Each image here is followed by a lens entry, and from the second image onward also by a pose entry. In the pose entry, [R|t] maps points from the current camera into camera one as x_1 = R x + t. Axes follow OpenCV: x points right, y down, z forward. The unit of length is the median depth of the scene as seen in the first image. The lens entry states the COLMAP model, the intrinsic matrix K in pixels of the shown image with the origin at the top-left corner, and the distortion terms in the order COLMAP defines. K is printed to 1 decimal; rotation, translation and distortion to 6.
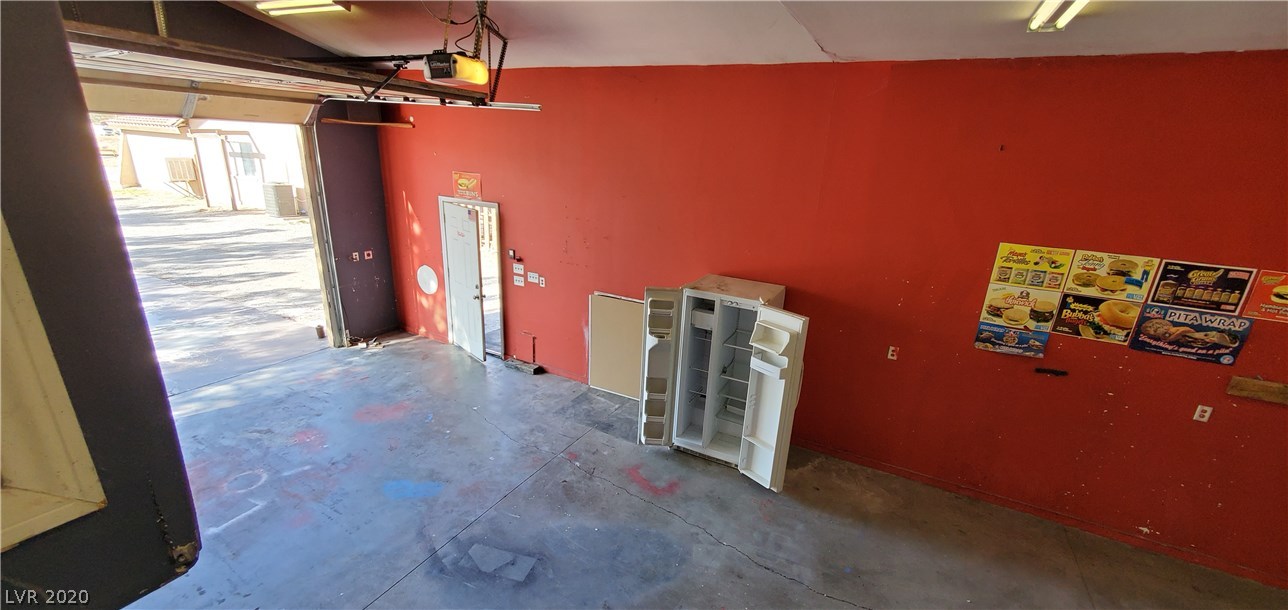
lens RADIAL K [[509.2, 0, 649.6], [0, 509.2, 316.2], [0, 0, 1]] dist [0.002060, 0.000060]
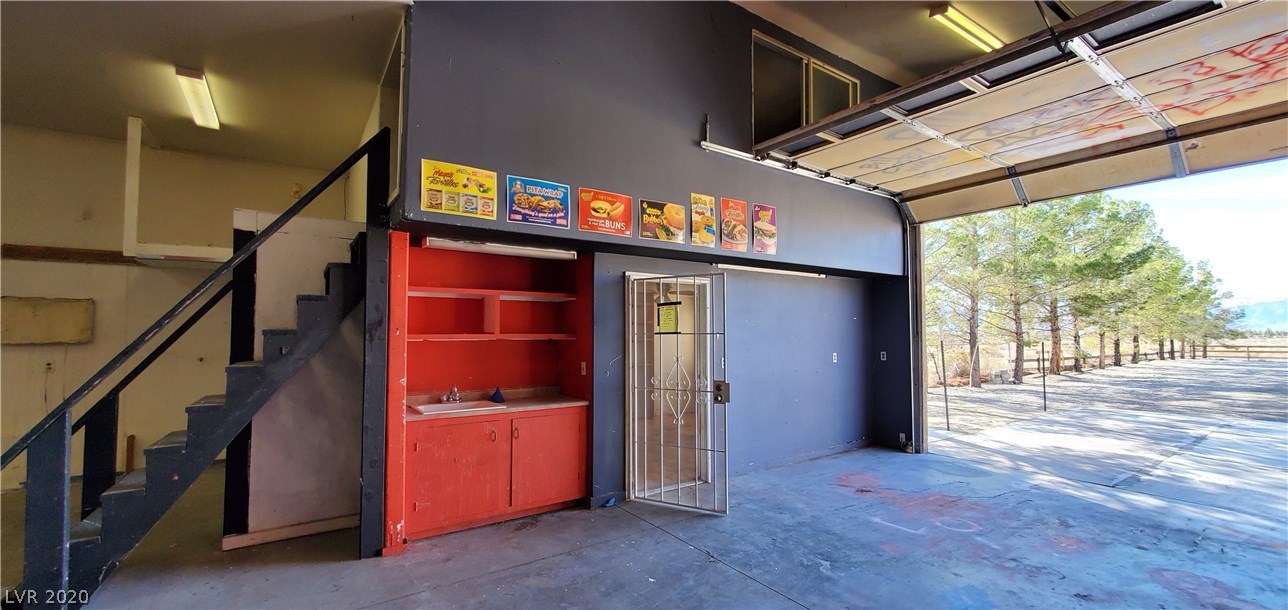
lens RADIAL K [[509.2, 0, 649.6], [0, 509.2, 316.2], [0, 0, 1]] dist [0.002060, 0.000060]
pose [[-0.476352, -0.084057, -0.875228, 0.280681], [-0.298971, 0.951593, 0.071326, 0.053730], [0.826865, 0.295644, -0.478424, 0.743595]]
